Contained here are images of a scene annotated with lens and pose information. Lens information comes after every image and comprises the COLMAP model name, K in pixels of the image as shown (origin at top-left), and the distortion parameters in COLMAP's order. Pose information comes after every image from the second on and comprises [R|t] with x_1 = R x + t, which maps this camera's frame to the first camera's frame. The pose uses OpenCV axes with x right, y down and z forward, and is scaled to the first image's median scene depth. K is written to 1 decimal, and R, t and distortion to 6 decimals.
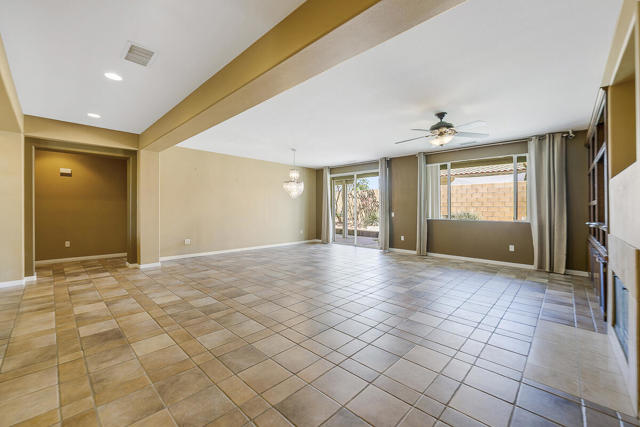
lens RADIAL K [[270.2, 0, 324.2], [0, 270.2, 209.5], [0, 0, 1]] dist [-0.001450, -0.000101]
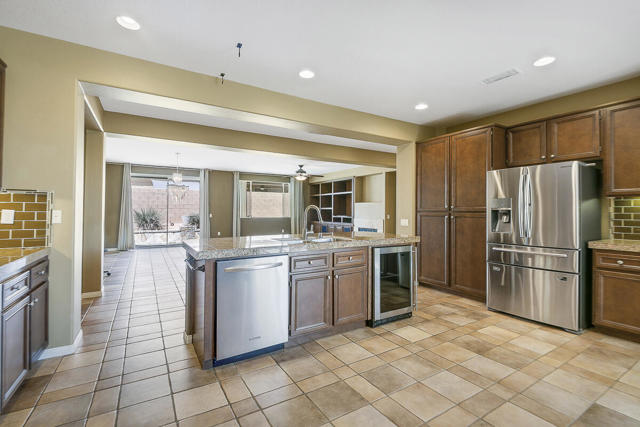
lens RADIAL K [[287.5, 0, 321.8], [0, 287.5, 207.5], [0, 0, 1]] dist [-0.011389, -0.000308]
pose [[0.265291, 0.008525, 0.964131, -1.175975], [-0.000716, 0.999962, -0.008645, -0.009003], [-0.964168, 0.001603, 0.265287, 0.206350]]
